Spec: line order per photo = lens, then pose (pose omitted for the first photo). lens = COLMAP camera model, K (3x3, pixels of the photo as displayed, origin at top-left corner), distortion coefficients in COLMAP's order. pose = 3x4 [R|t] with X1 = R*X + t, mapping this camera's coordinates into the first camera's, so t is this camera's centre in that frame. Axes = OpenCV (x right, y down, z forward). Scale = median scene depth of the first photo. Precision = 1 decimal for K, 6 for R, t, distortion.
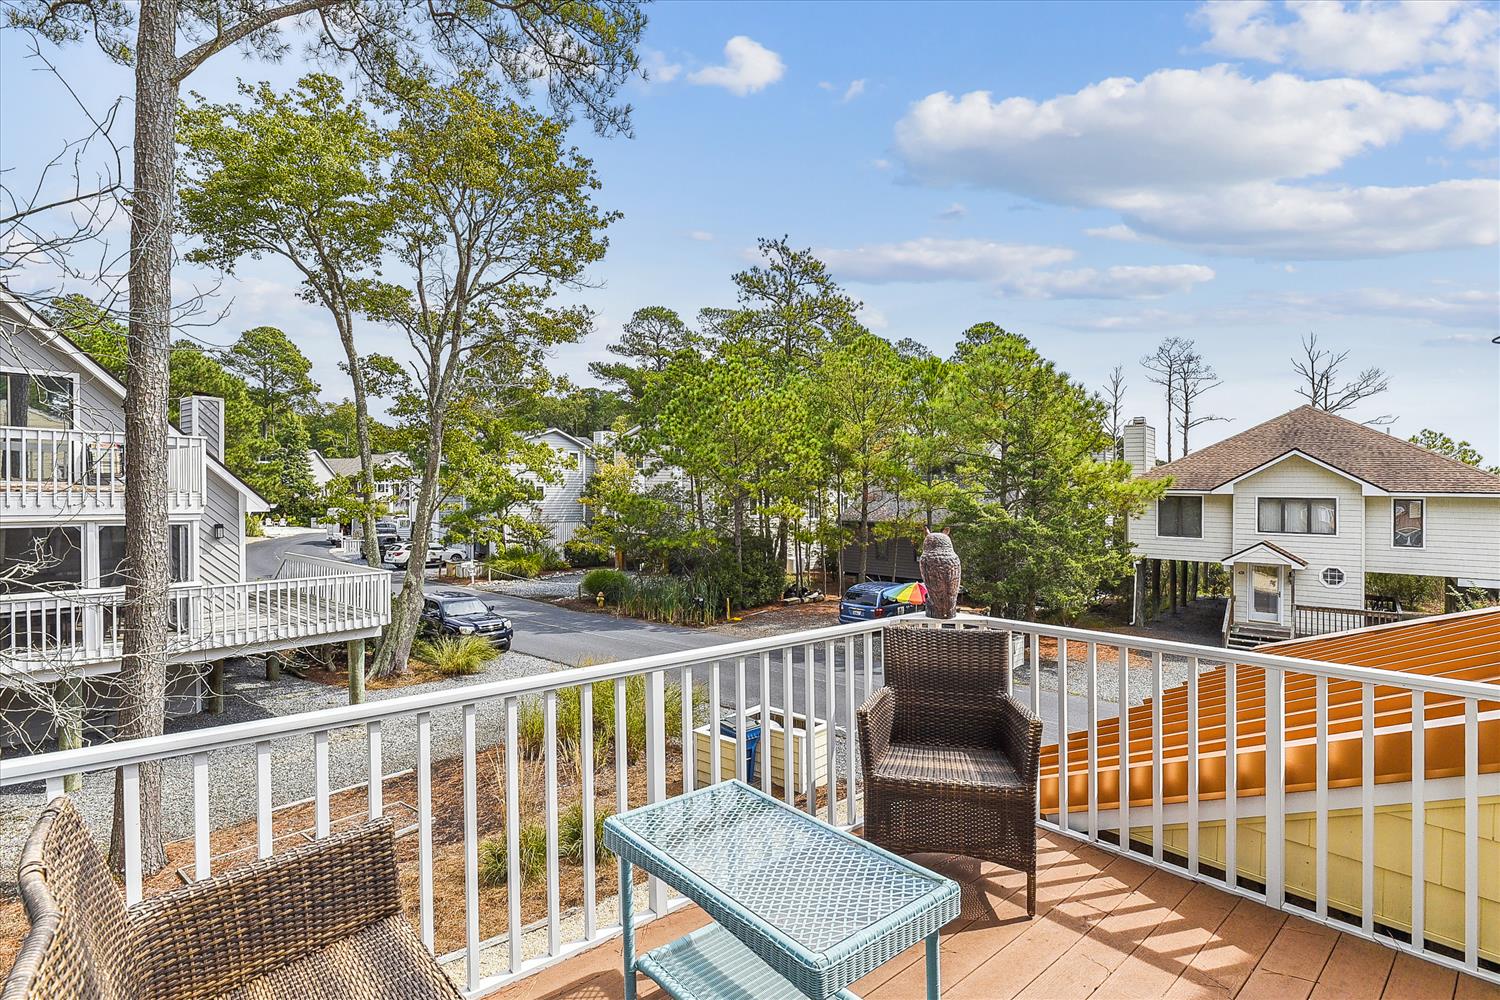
lens RADIAL K [[741.8, 0, 754.4], [0, 741.8, 500.2], [0, 0, 1]] dist [-0.016616, -0.000878]
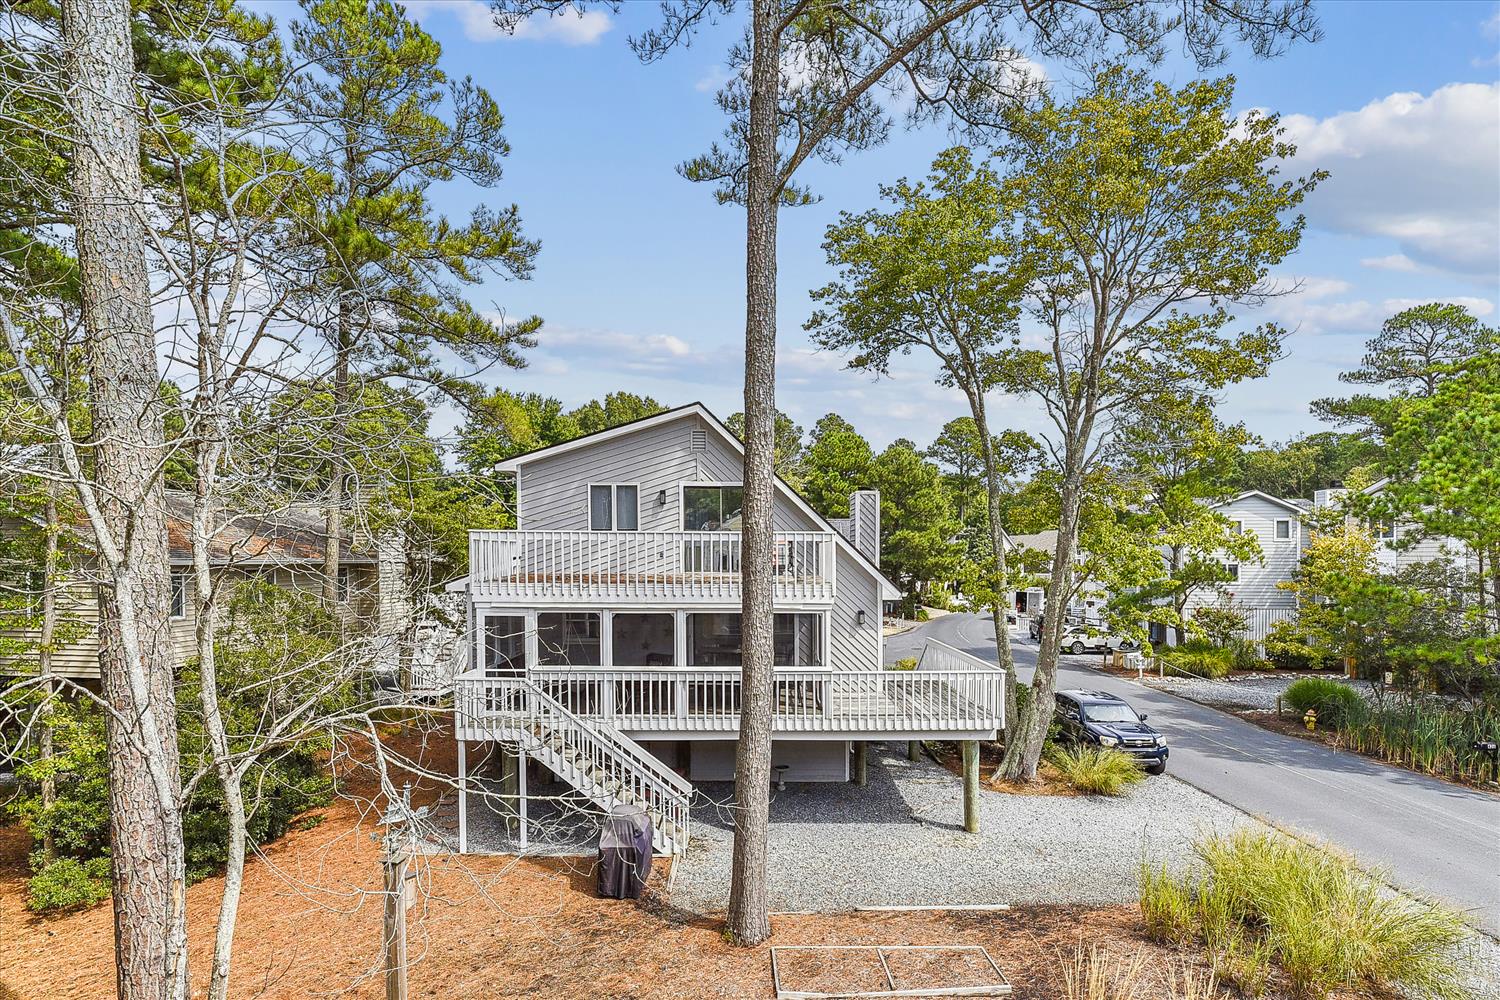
lens RADIAL K [[762.1, 0, 750.3], [0, 762.1, 584.7], [0, 0, 1]] dist [-0.016225, -0.000997]
pose [[0.641309, 0.013154, -0.767170, 0.012324], [-0.001348, 0.999871, 0.016017, -0.015935], [0.767282, -0.009237, 0.641244, 0.116228]]
